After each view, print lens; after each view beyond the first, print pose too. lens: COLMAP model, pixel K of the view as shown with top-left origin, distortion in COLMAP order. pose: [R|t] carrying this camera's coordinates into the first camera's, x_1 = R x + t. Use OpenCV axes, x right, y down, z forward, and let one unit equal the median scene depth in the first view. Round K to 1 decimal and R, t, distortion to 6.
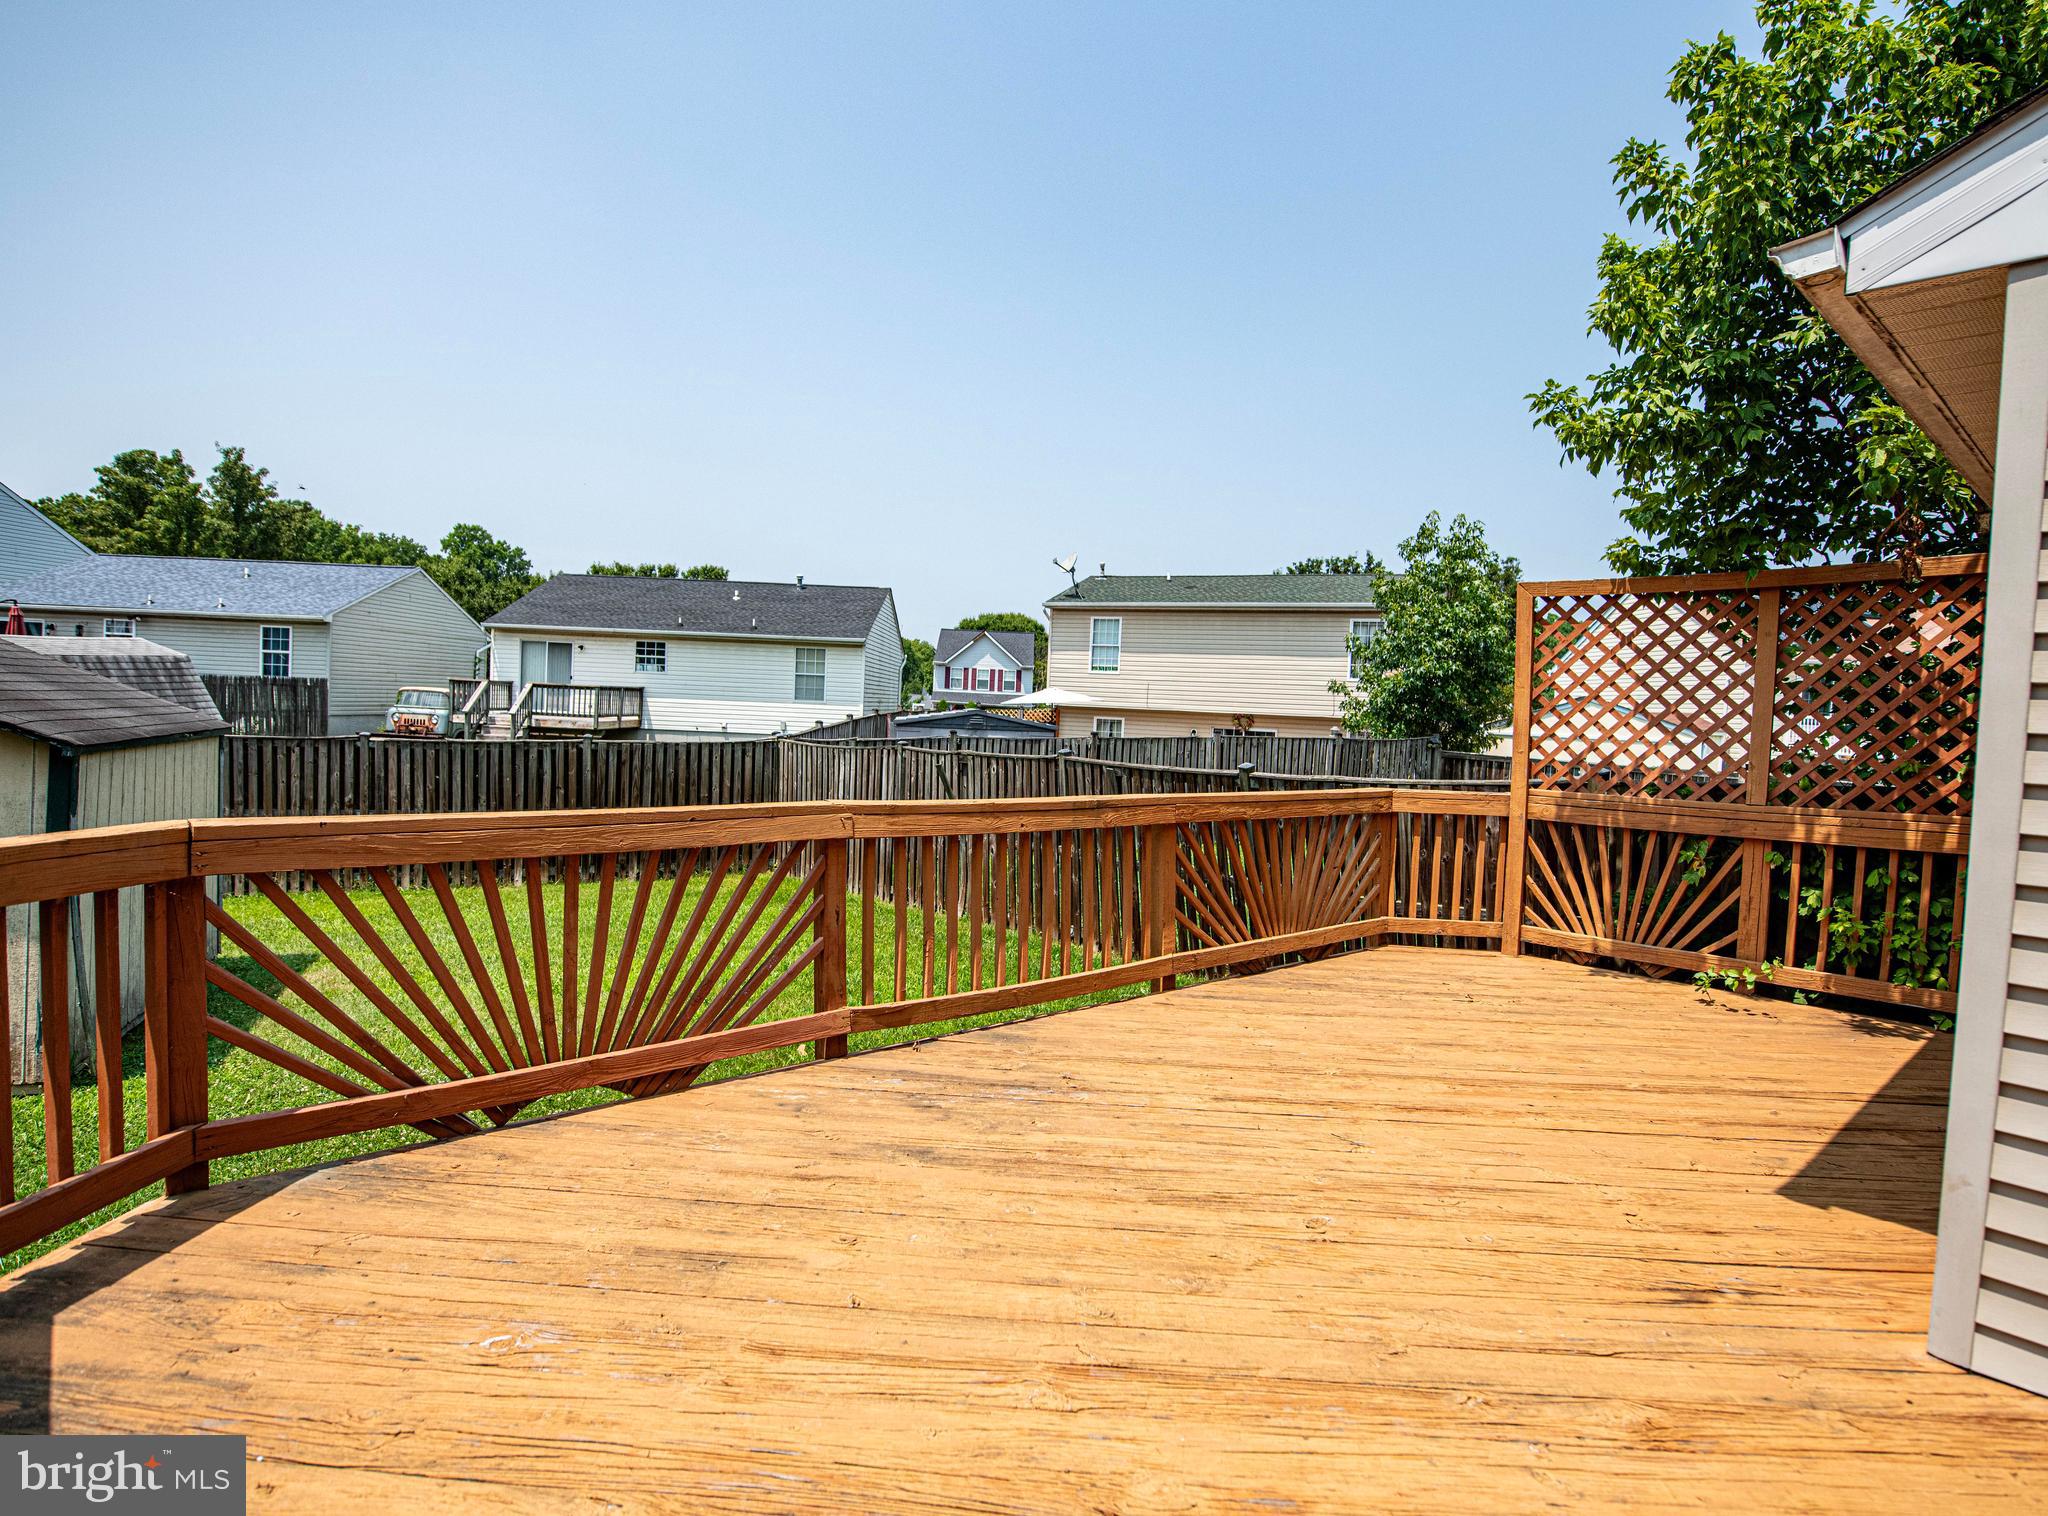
lens RADIAL K [[1085.7, 0, 1046.4], [0, 1085.7, 739.8], [0, 0, 1]] dist [-0.006218, -0.004888]
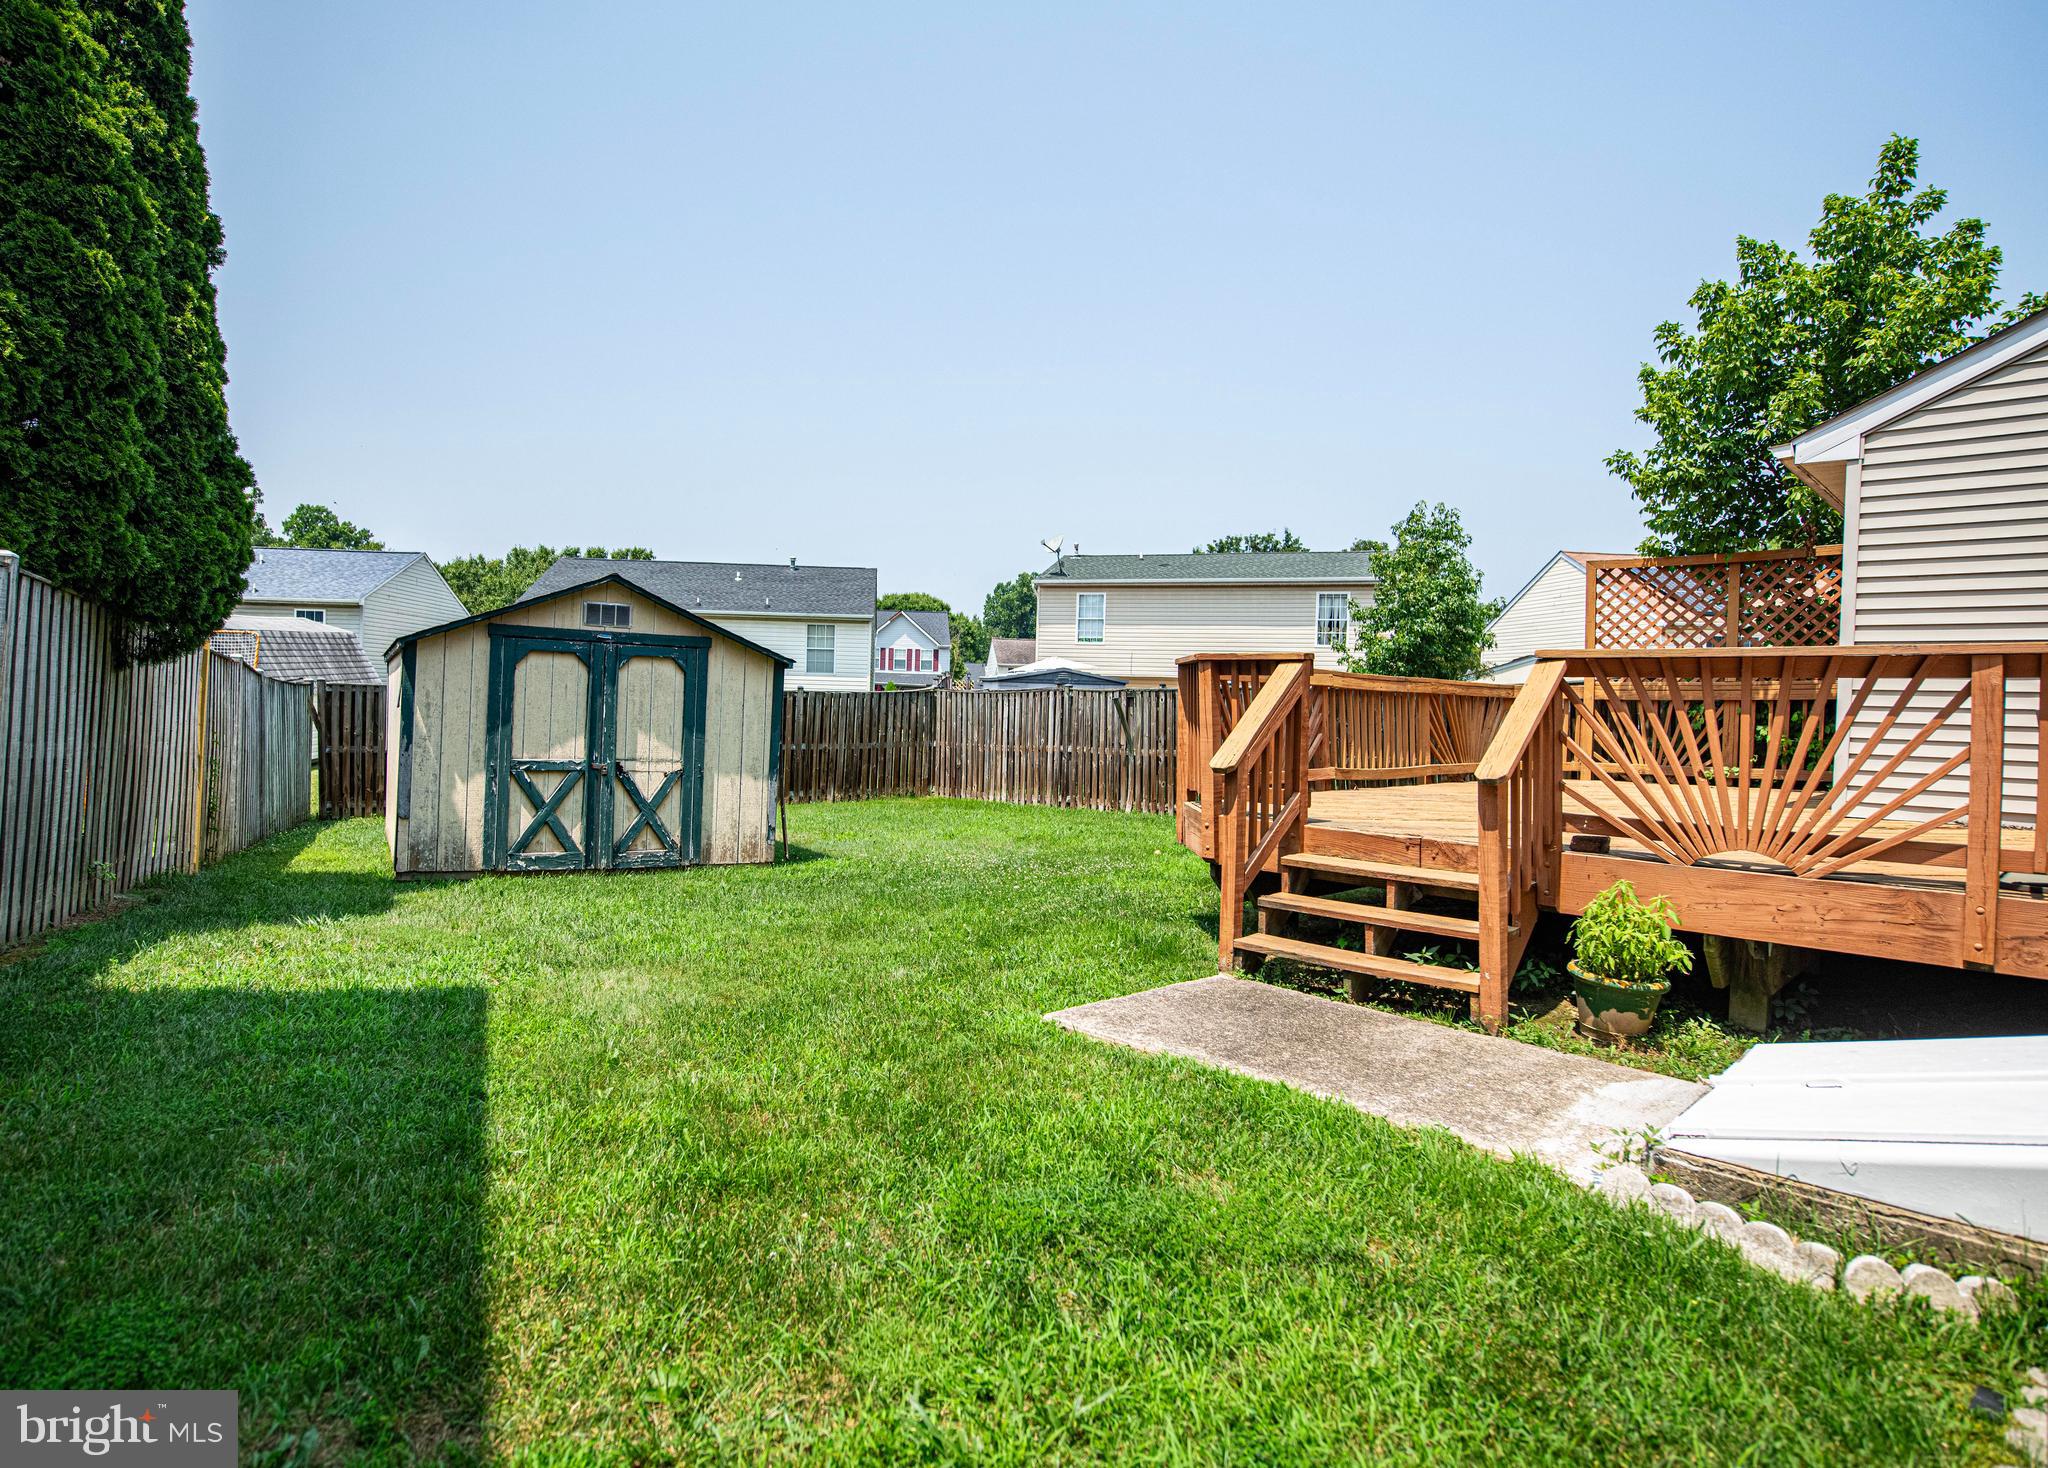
lens RADIAL K [[1167.8, 0, 961.0], [0, 1167.8, 743.0], [0, 0, 1]] dist [-0.006503, 0.003582]
pose [[0.998127, -0.018023, 0.058456, -0.324983], [0.017406, 0.999787, 0.011050, 0.051359], [-0.058642, -0.010012, 0.998229, -0.381763]]
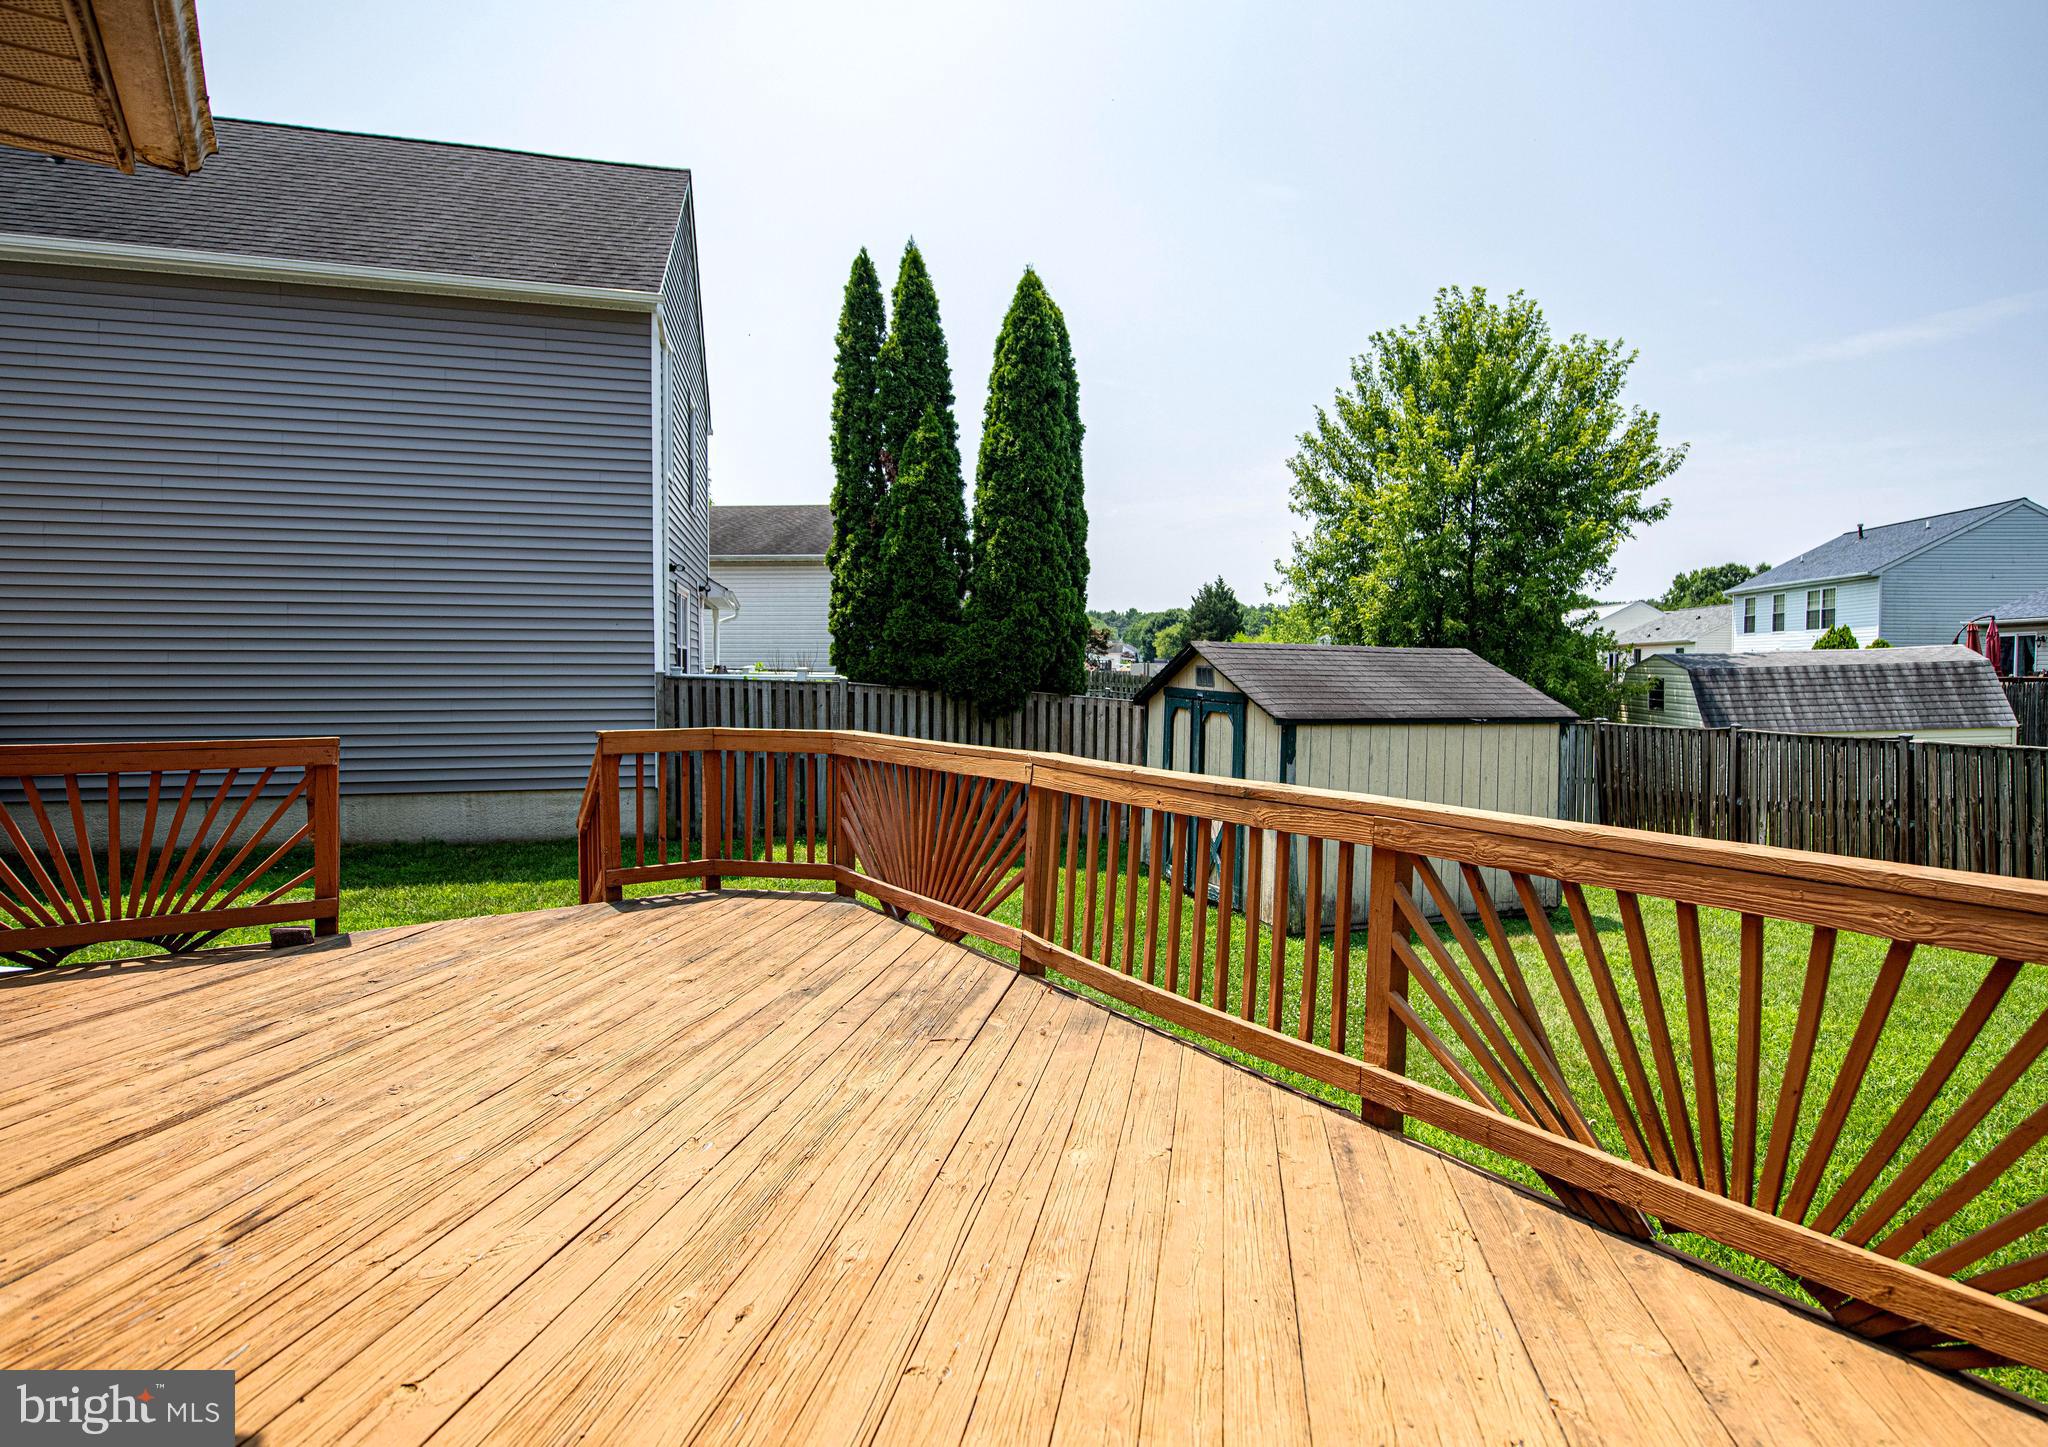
lens RADIAL K [[1034.8, 0, 1075.7], [0, 1034.8, 717.6], [0, 0, 1]] dist [-0.009364, -0.001201]
pose [[-0.084704, 0.003239, -0.996401, 0.287347], [-0.040262, 0.999167, 0.006671, 0.002297], [0.995592, 0.040683, -0.084503, 0.359338]]
